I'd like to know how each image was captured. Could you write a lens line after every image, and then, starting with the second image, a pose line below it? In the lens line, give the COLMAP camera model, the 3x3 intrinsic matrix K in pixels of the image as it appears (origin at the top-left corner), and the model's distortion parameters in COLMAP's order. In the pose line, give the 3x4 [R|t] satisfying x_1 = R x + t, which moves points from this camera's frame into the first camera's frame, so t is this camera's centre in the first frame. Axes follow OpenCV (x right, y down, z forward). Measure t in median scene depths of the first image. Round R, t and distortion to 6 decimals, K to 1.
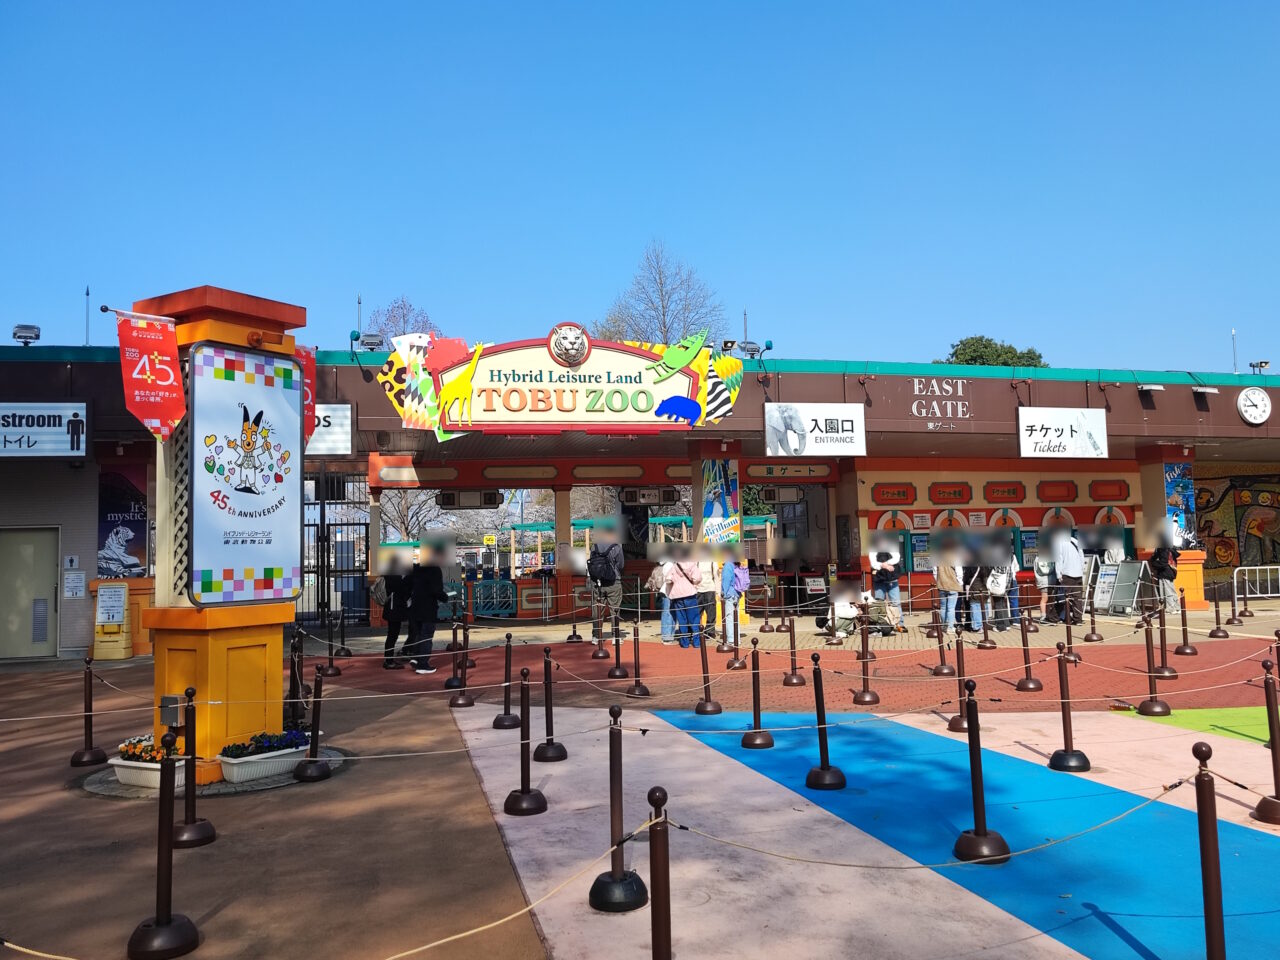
lens RADIAL K [[989.8, 0, 646.8], [0, 989.8, 475.5], [0, 0, 1]] dist [0.017373, -0.018074]
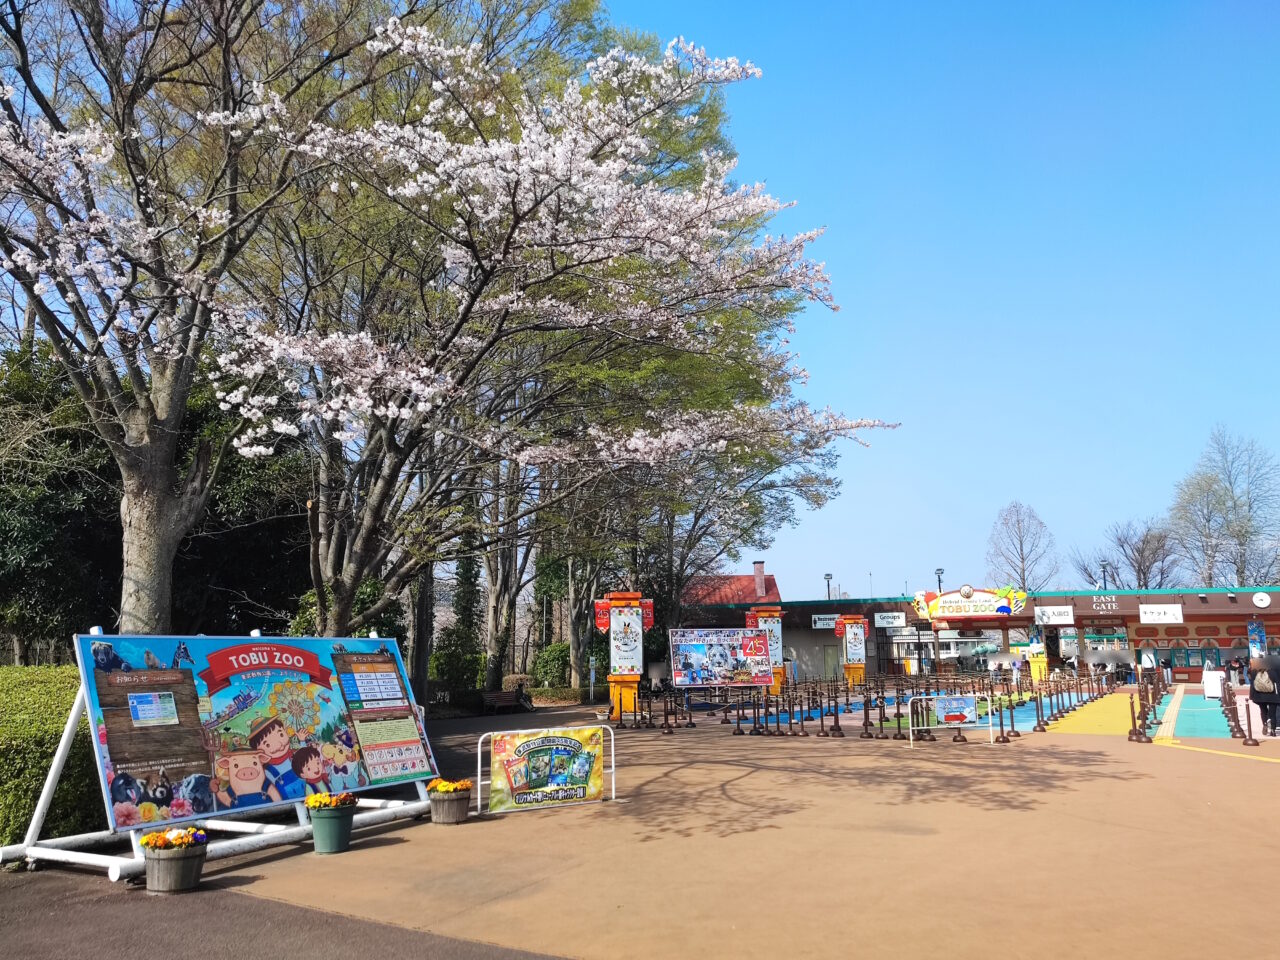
lens RADIAL K [[989.8, 0, 639.0], [0, 989.8, 481.6], [0, 0, 1]] dist [0.017373, -0.018074]
pose [[0.722629, -0.097412, -0.684338, 1.412528], [0.042223, 0.994392, -0.096961, -0.218789], [0.689945, 0.041172, 0.722690, -2.133853]]
